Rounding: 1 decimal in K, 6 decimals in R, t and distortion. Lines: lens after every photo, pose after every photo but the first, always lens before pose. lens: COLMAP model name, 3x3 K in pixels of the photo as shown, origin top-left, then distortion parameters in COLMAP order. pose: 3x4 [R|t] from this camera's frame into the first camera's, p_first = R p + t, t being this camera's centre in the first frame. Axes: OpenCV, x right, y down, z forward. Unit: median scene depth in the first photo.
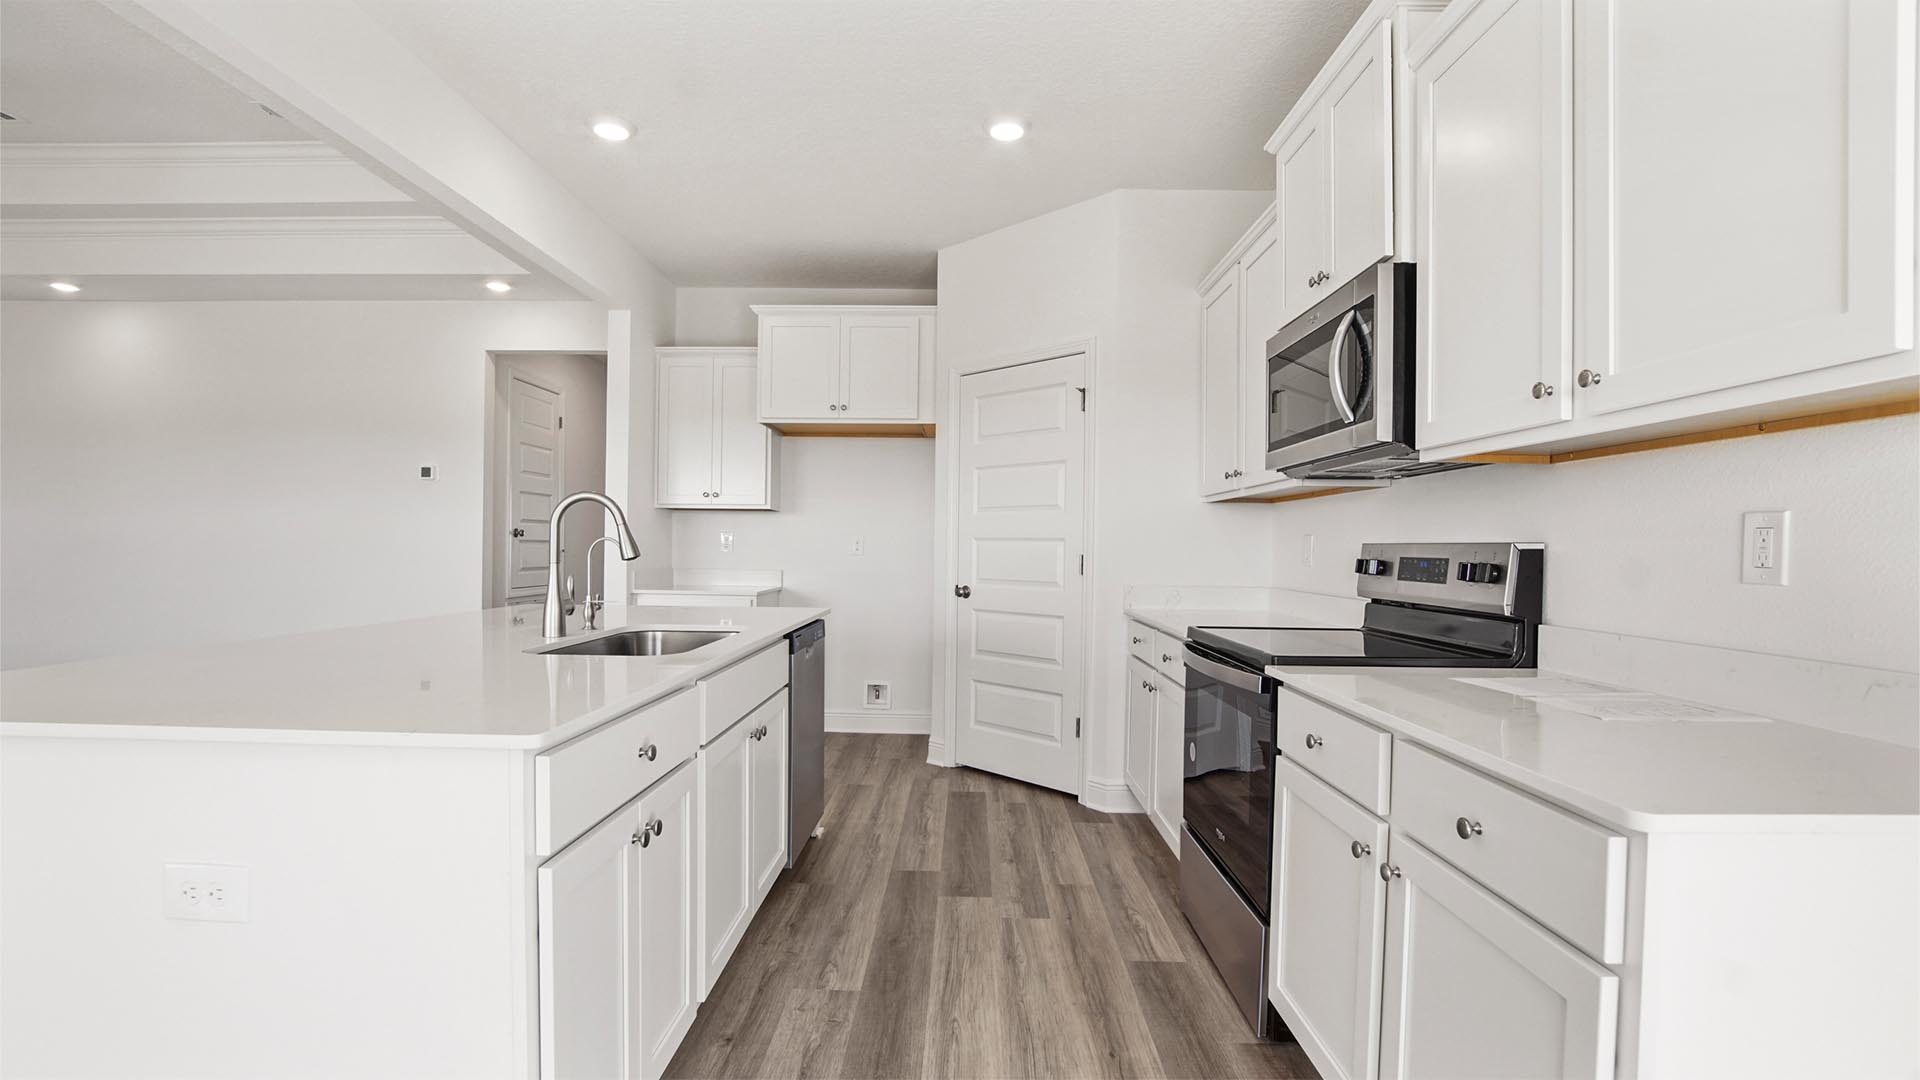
lens RADIAL K [[895.4, 0, 974.1], [0, 895.4, 556.6], [0, 0, 1]] dist [-0.029570, 0.004381]
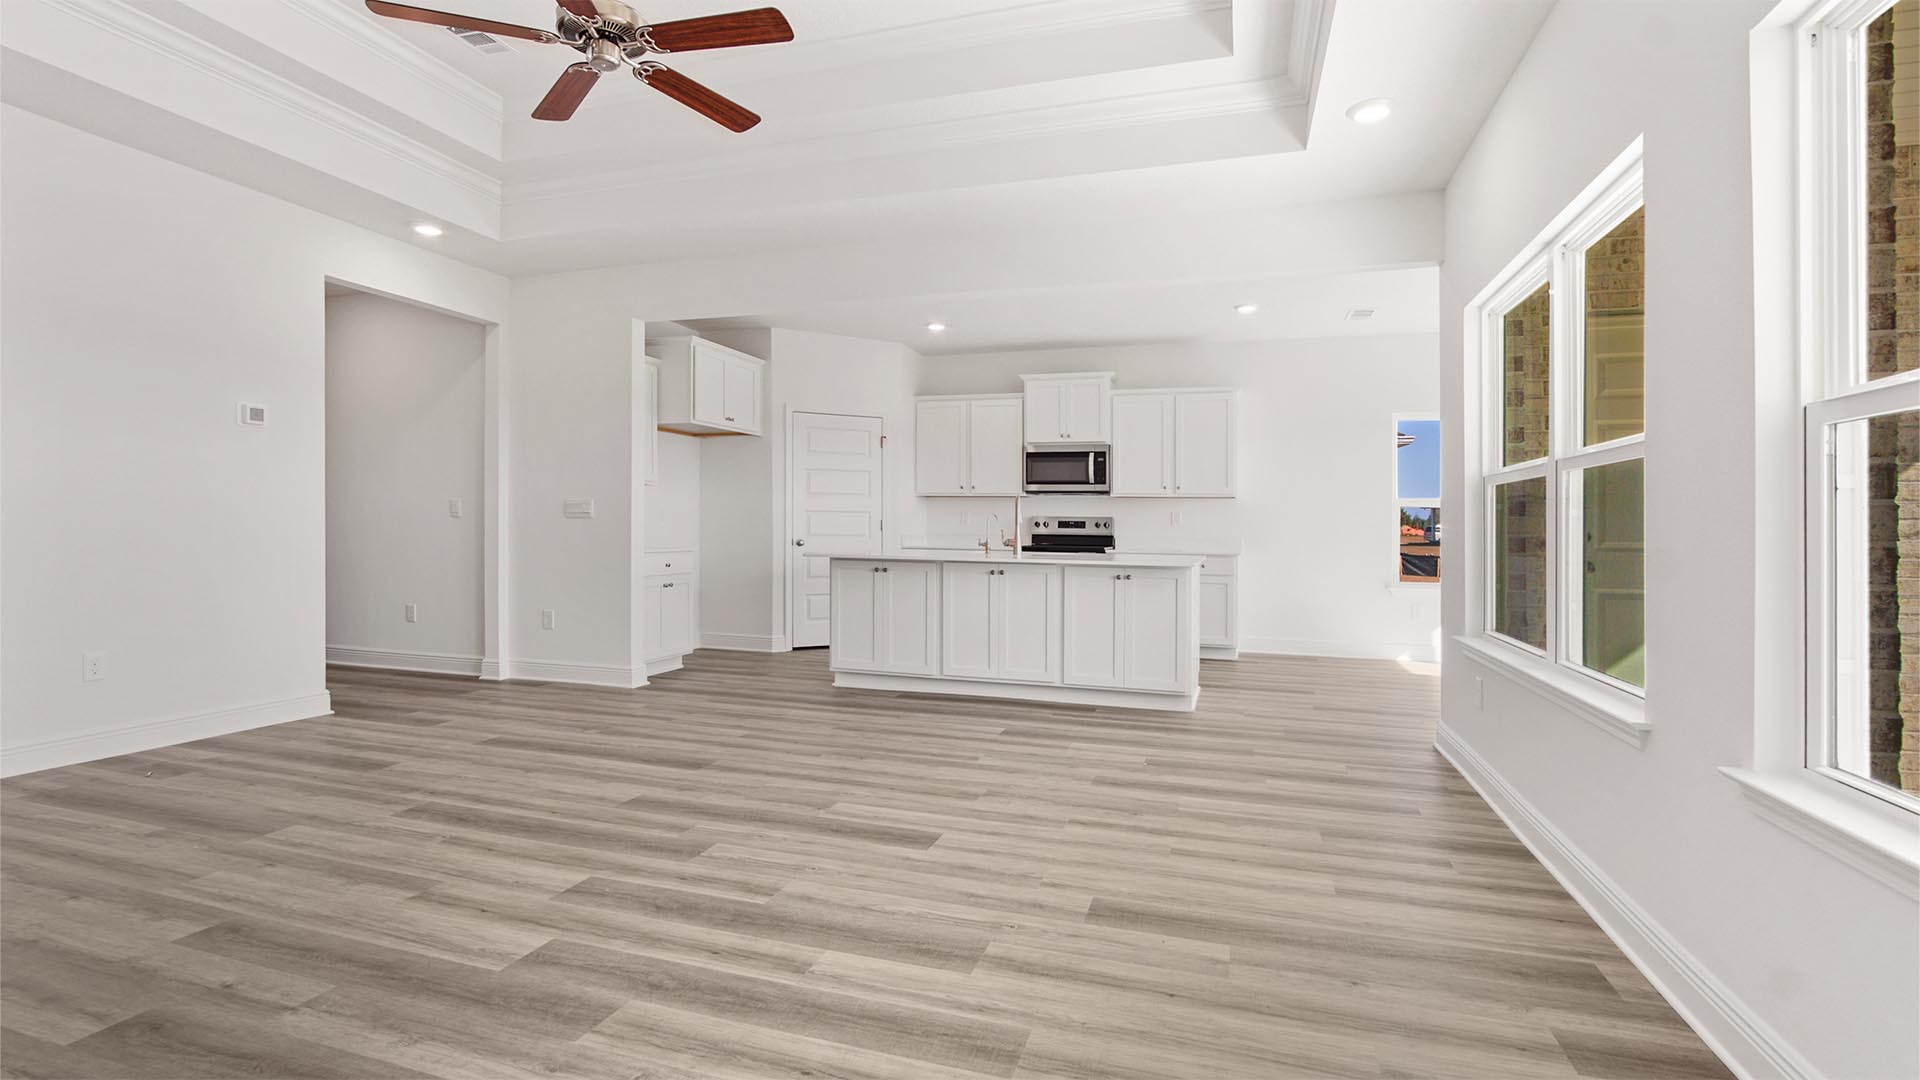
lens RADIAL K [[895.4, 0, 961.7], [0, 895.4, 523.6], [0, 0, 1]] dist [-0.029570, 0.004381]
pose [[0.255804, -0.007236, 0.966702, -1.593856], [0.002060, 0.999974, 0.006940, -0.008354], [-0.966727, 0.000216, 0.255812, 0.296217]]
